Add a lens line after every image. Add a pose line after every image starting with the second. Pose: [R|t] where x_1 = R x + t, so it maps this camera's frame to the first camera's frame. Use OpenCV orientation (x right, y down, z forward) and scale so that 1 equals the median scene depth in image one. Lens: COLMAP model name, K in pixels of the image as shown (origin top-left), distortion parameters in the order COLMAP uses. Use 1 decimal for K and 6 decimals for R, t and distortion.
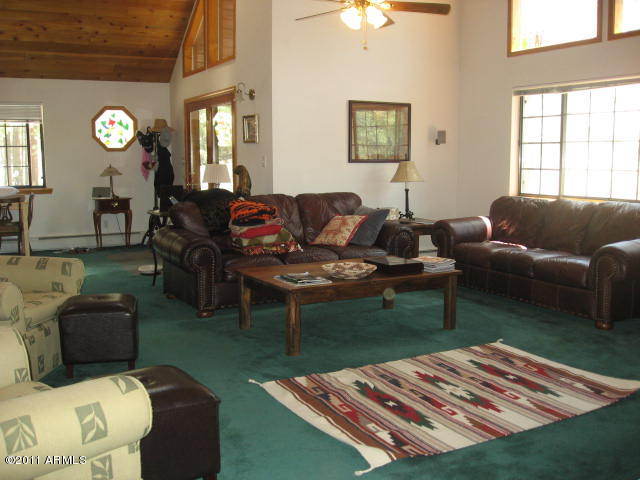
lens RADIAL K [[620.9, 0, 320.0], [0, 620.9, 240.0], [0, 0, 1]] dist [0.000763, 0.004852]
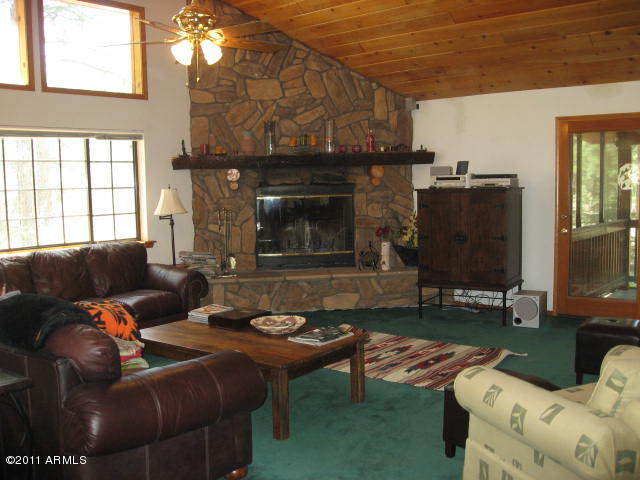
lens RADIAL K [[697.3, 0, 320.0], [0, 697.3, 240.0], [0, 0, 1]] dist [-0.193644, 0.011326]
pose [[-0.381227, -0.046516, 0.923311, -0.798404], [0.152433, 0.981901, 0.112407, -0.149150], [-0.911828, 0.183596, -0.367236, 1.130197]]
